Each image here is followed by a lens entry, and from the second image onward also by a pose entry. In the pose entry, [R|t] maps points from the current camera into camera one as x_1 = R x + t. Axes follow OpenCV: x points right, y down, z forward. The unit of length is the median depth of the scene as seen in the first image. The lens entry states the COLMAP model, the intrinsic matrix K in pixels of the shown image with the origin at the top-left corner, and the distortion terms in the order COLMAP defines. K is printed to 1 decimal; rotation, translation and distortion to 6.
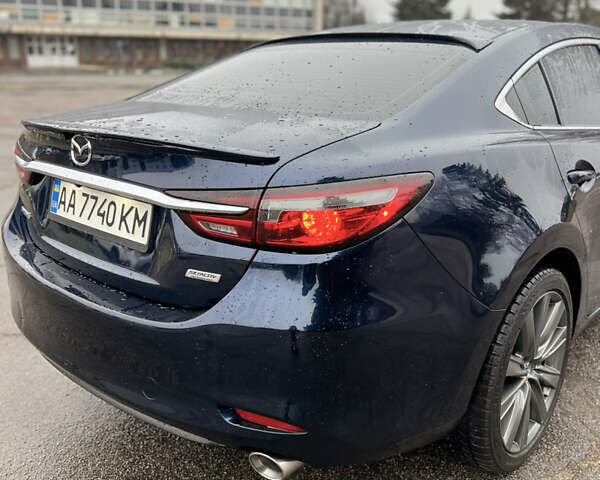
lens RADIAL K [[600.1, 0, 300.0], [0, 600.1, 240.0], [0, 0, 1]] dist [0.135168, -0.311189]
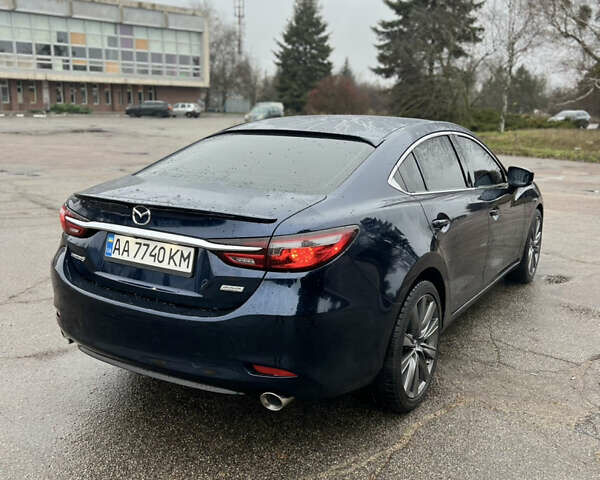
lens RADIAL K [[600.1, 0, 300.0], [0, 600.1, 240.0], [0, 0, 1]] dist [0.135168, -0.311189]
pose [[0.983318, -0.028284, 0.179682, -0.222920], [0.040291, 0.997166, -0.063530, 0.030969], [-0.177376, 0.069710, 0.981671, -0.577097]]
